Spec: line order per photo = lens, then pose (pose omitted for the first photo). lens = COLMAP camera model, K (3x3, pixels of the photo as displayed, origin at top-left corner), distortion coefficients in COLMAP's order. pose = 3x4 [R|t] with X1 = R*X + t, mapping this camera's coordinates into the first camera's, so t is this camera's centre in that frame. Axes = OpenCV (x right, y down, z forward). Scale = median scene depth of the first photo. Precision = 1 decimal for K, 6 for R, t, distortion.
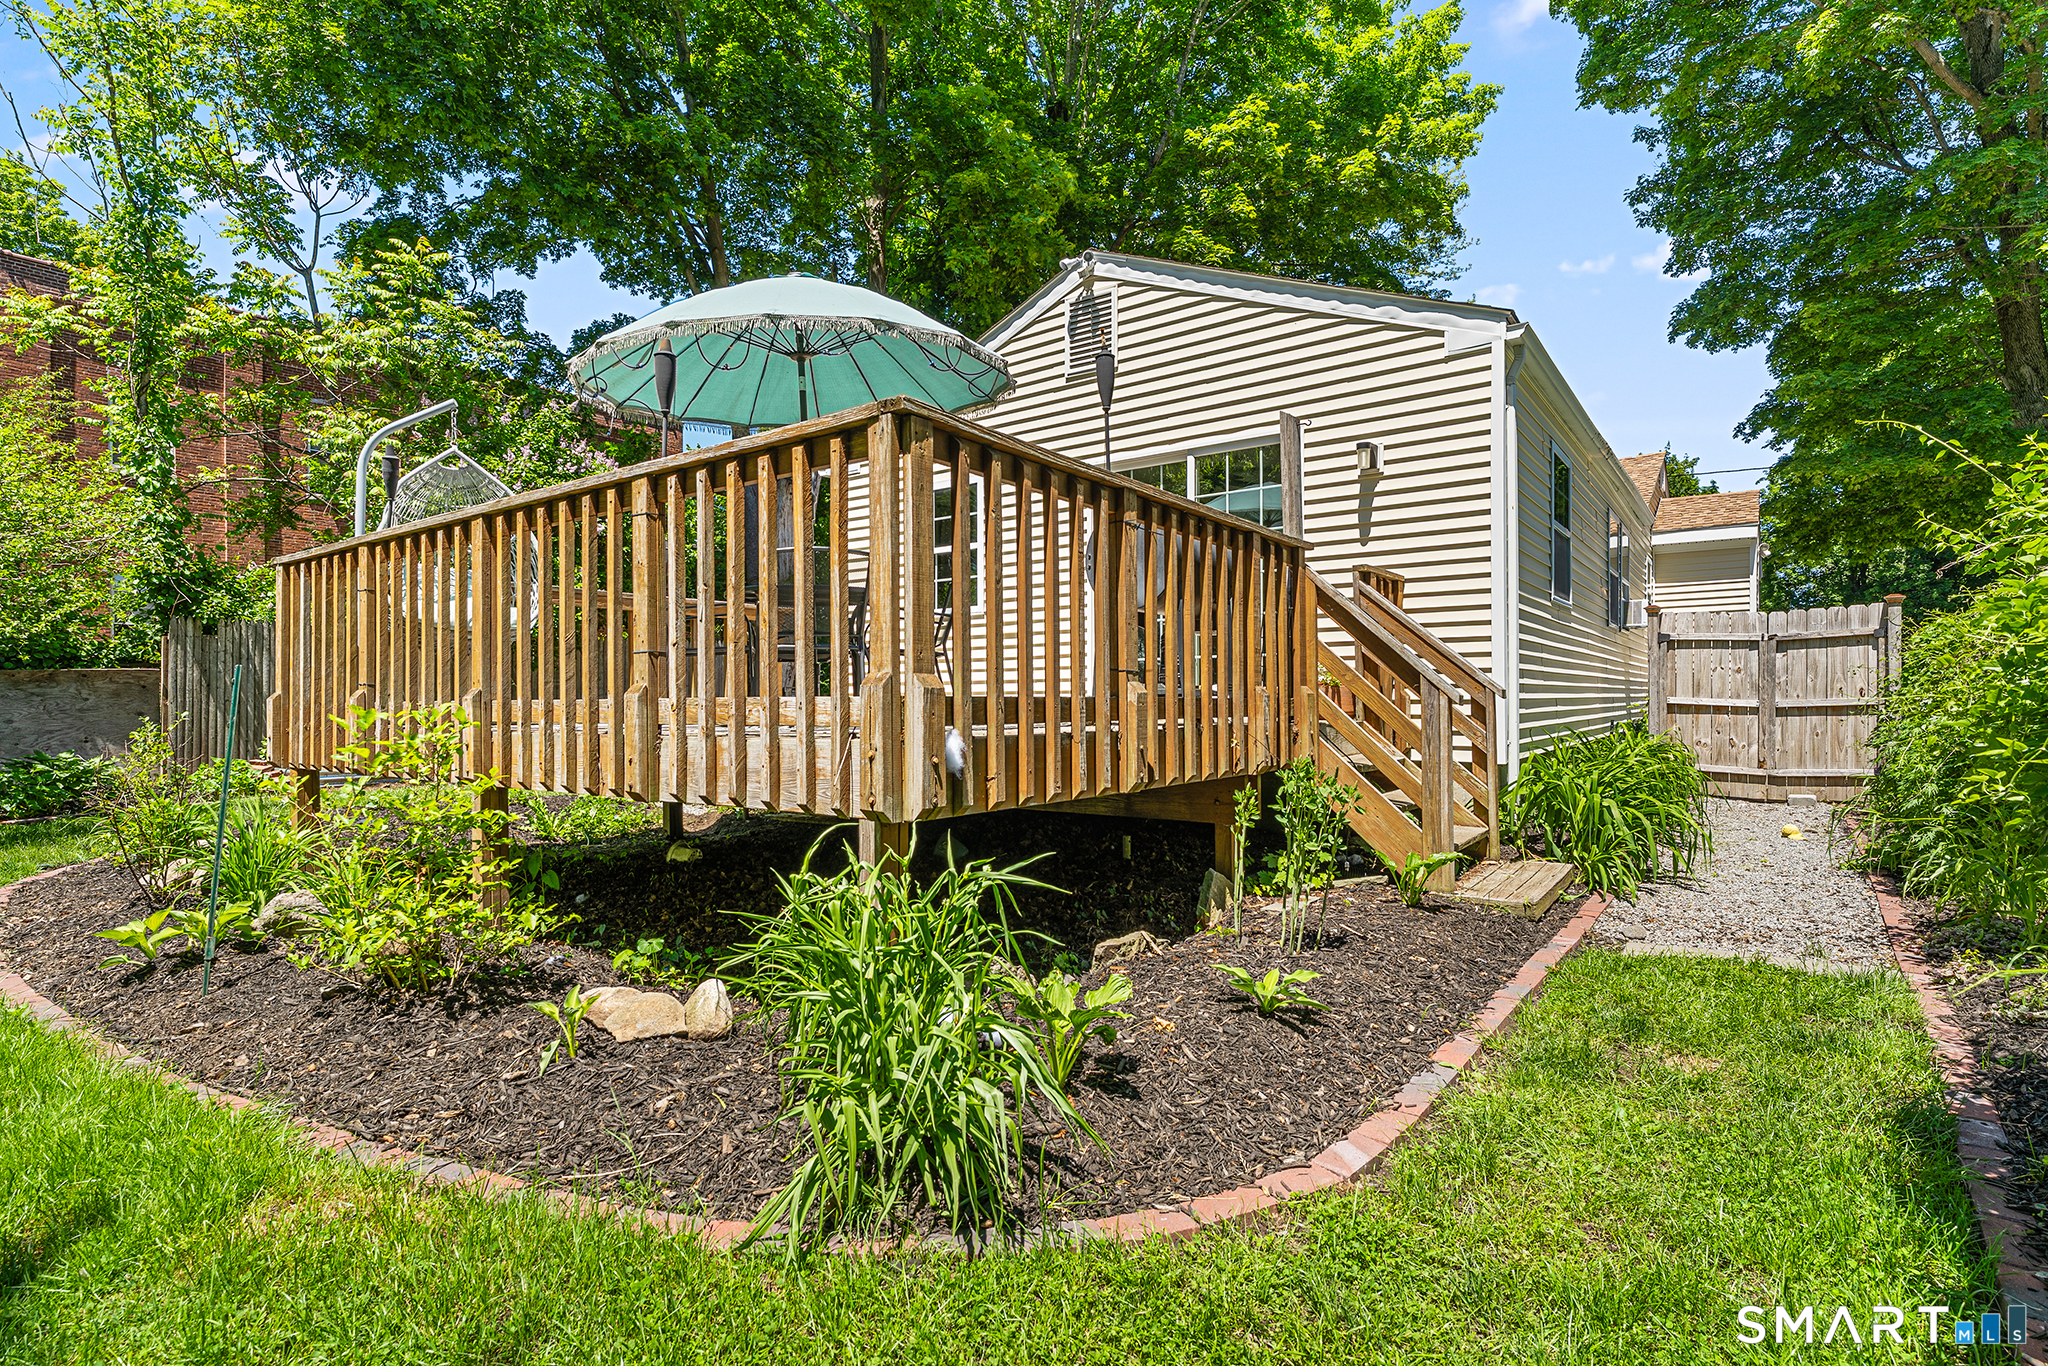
lens RADIAL K [[995.9, 0, 1024.0], [0, 995.9, 683.0], [0, 0, 1]] dist [0.003168, 0.000210]
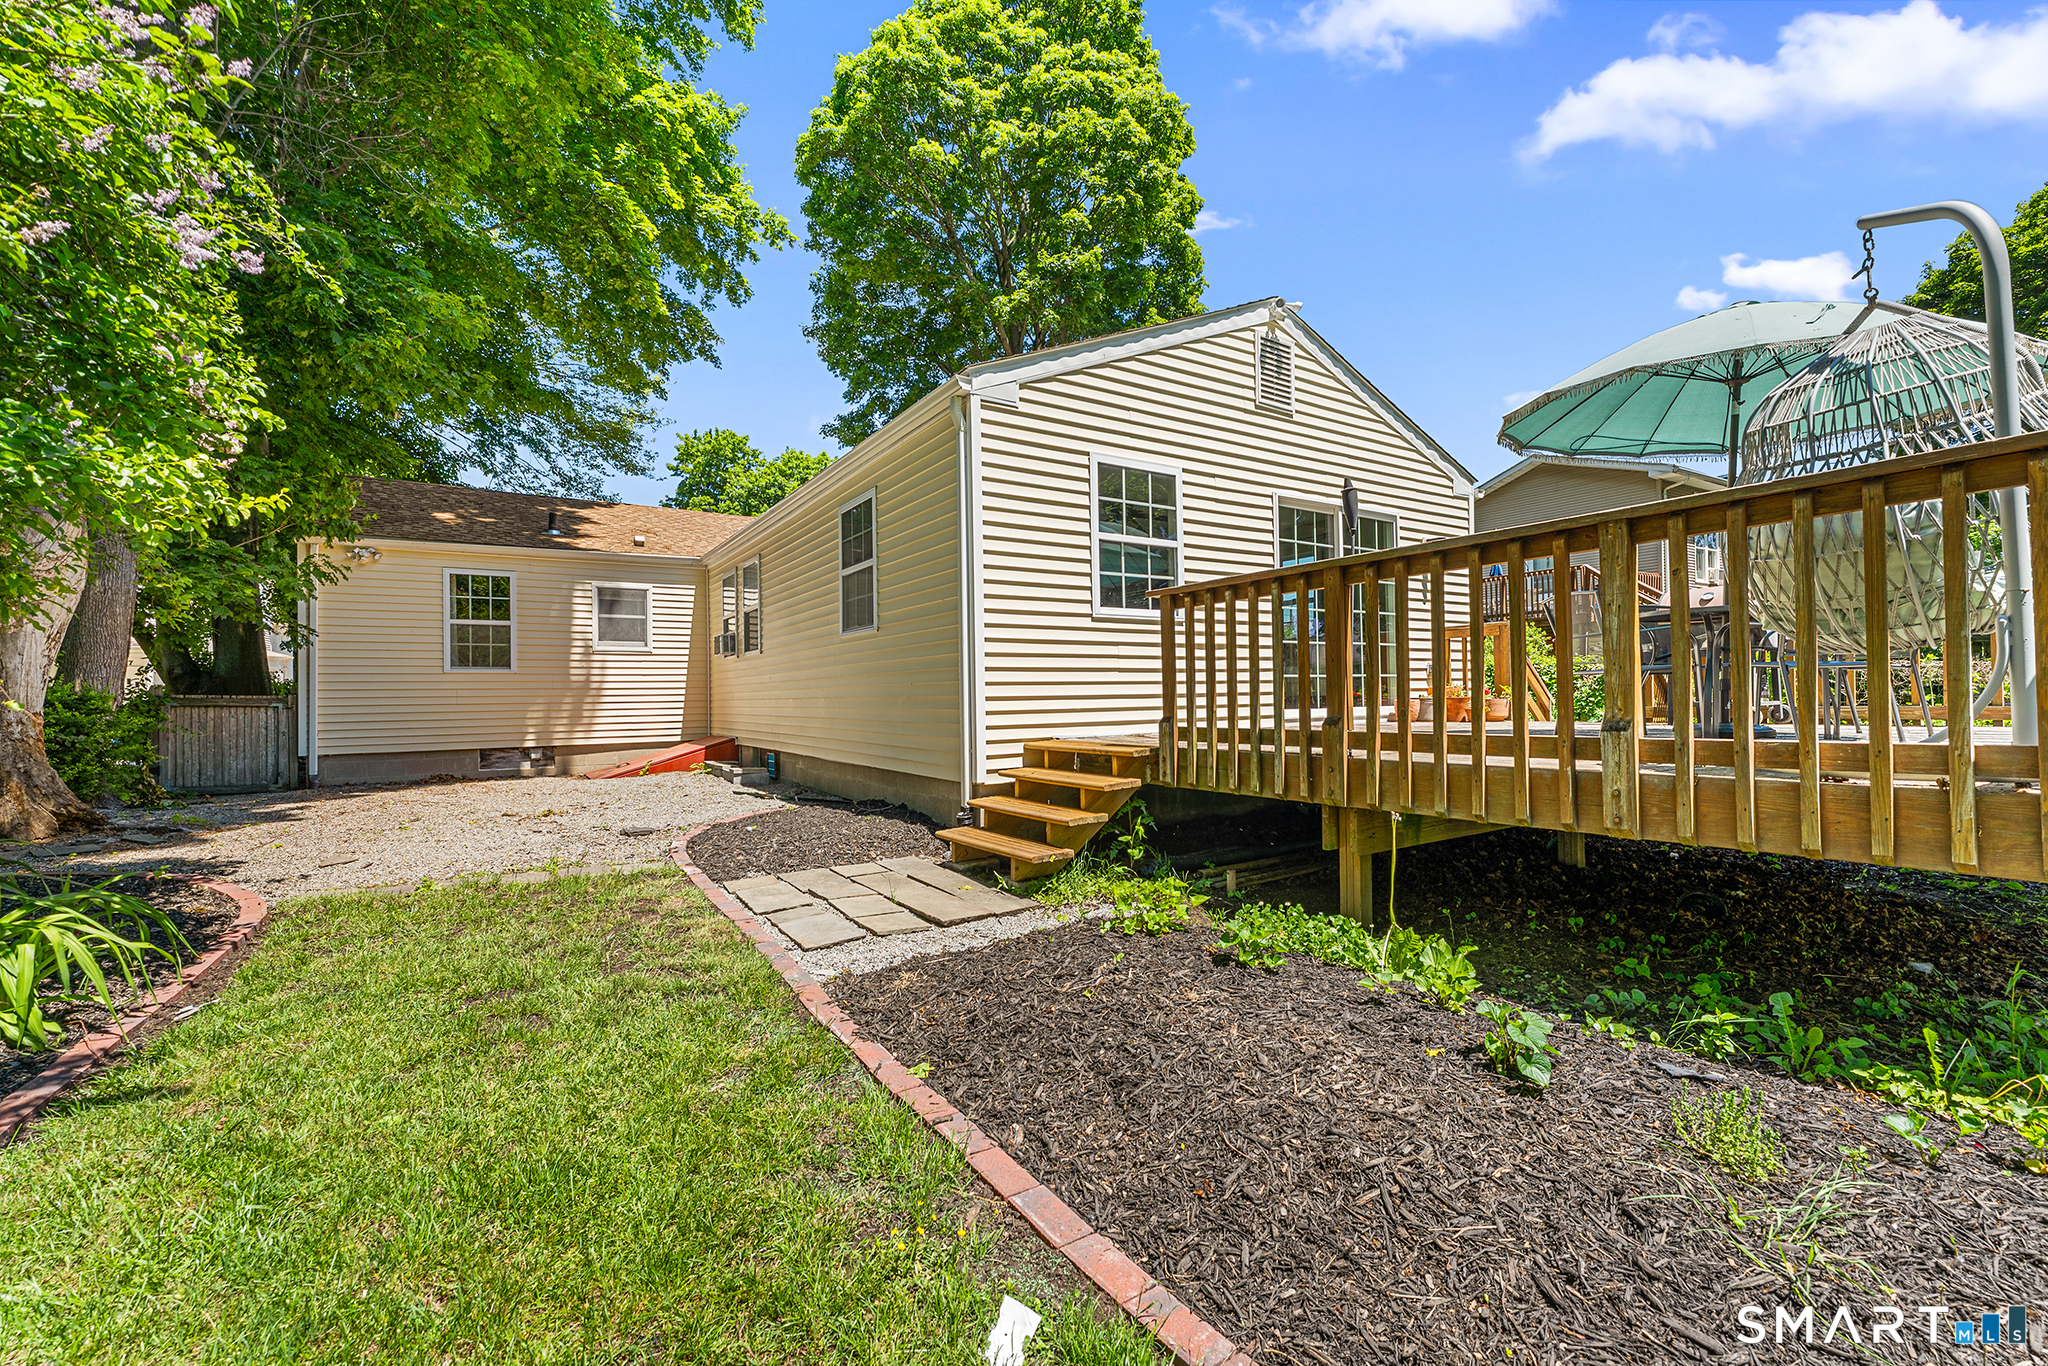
lens RADIAL K [[833.5, 0, 1012.8], [0, 833.5, 678.5], [0, 0, 1]] dist [0.000573, 0.000063]
pose [[0.364283, 0.019723, 0.931079, -0.856863], [-0.001598, 0.999787, -0.020553, -0.000083], [-0.931287, 0.005999, 0.364237, 0.917018]]
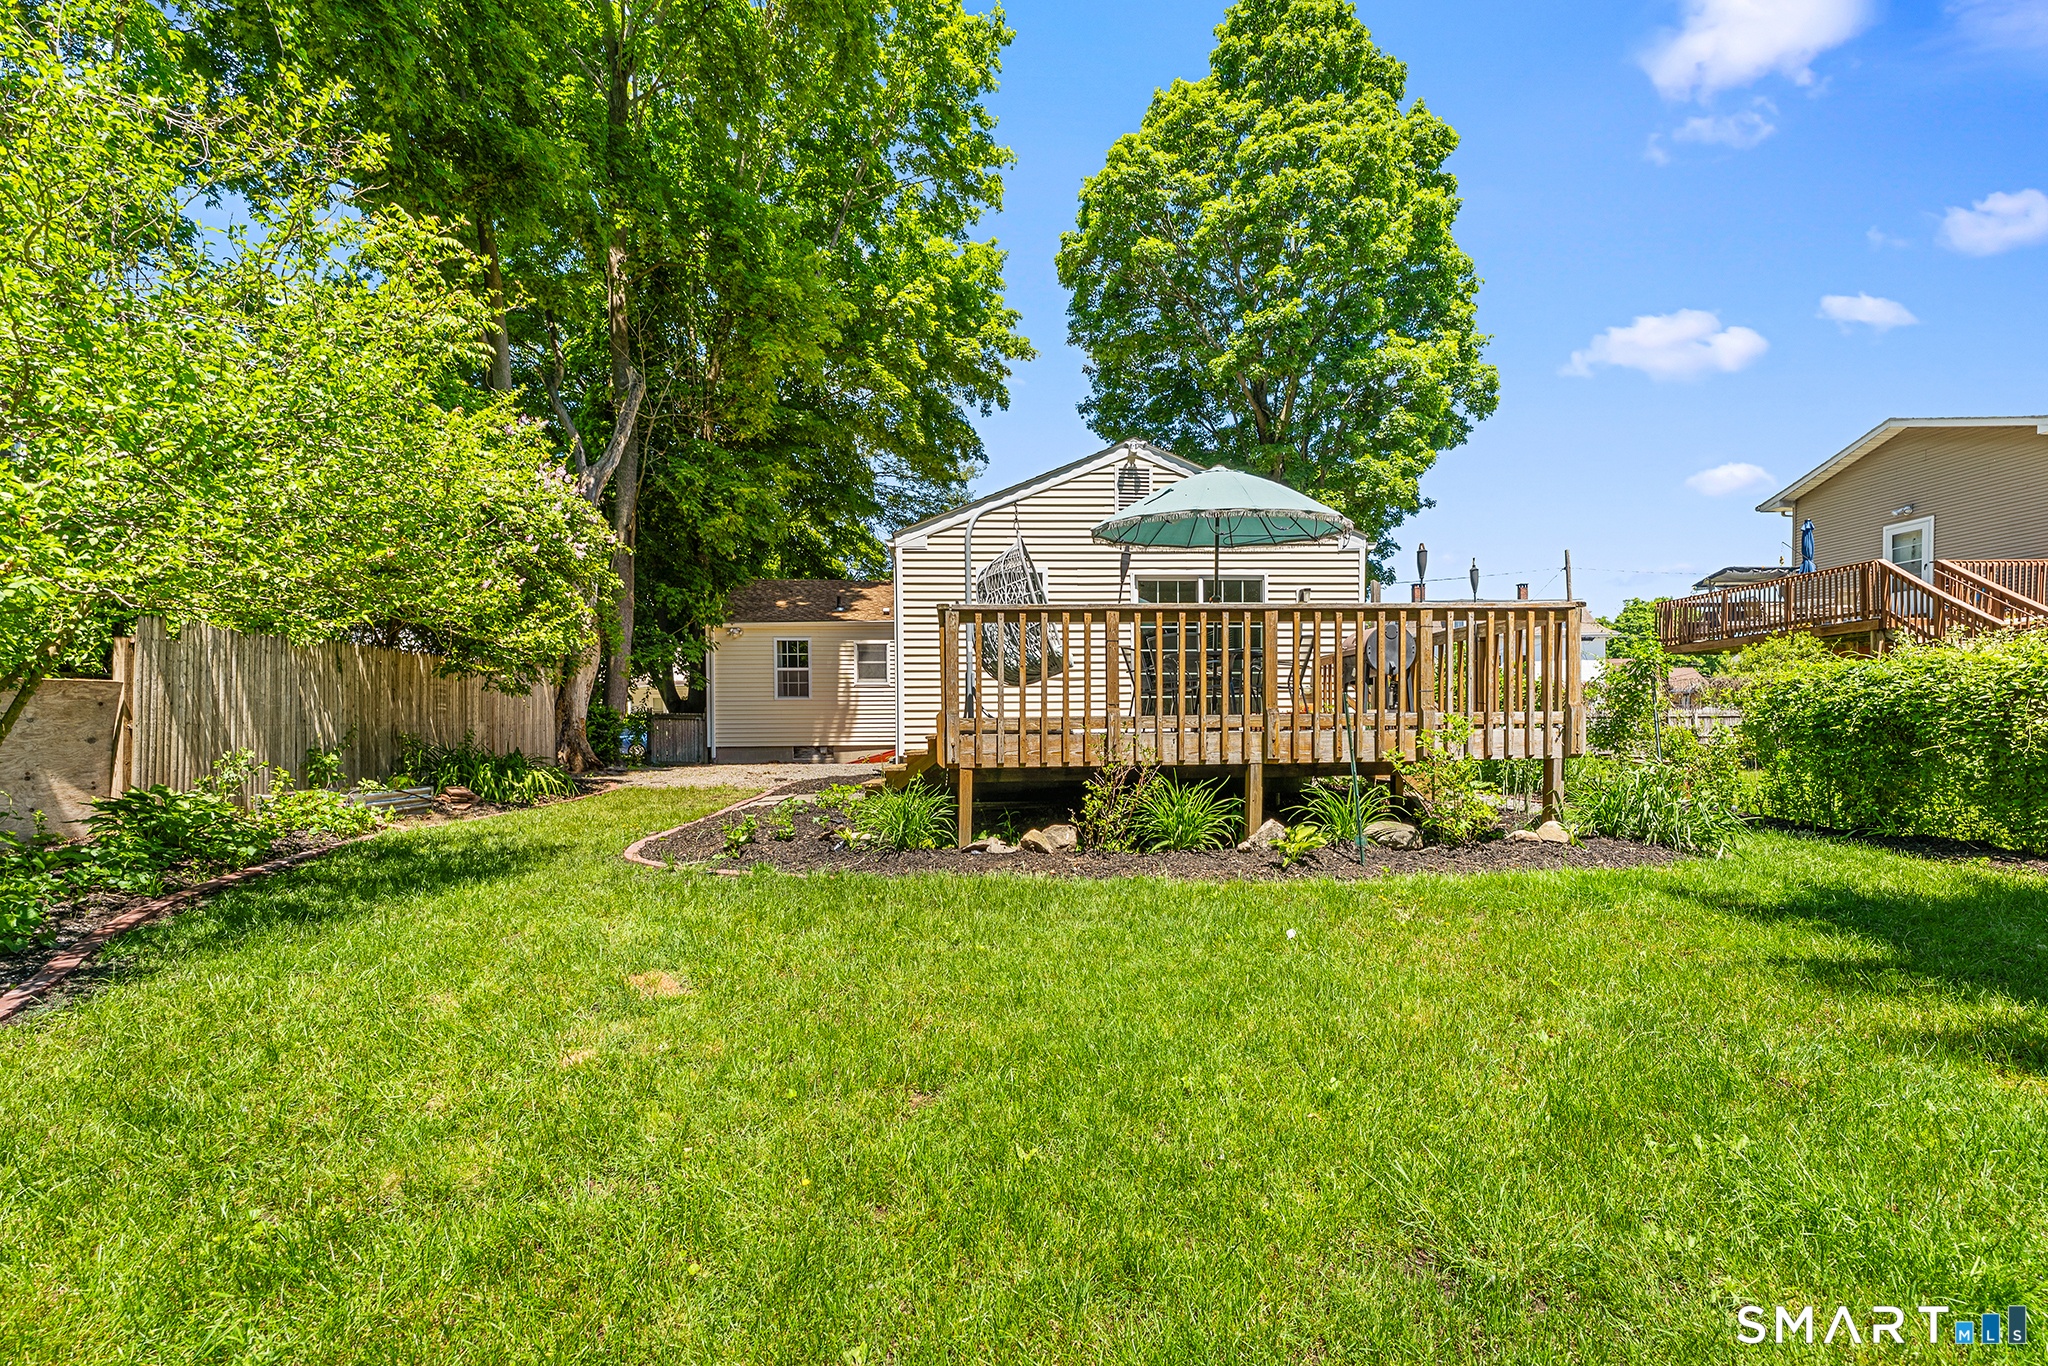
lens RADIAL K [[859.1, 0, 1020.1], [0, 859.1, 735.9], [0, 0, 1]] dist [0.000749, -0.000161]
pose [[0.759252, -0.008688, 0.650739, -0.947871], [-0.004207, 0.999824, 0.018257, 0.015766], [-0.650784, -0.016599, 0.759082, 0.068216]]
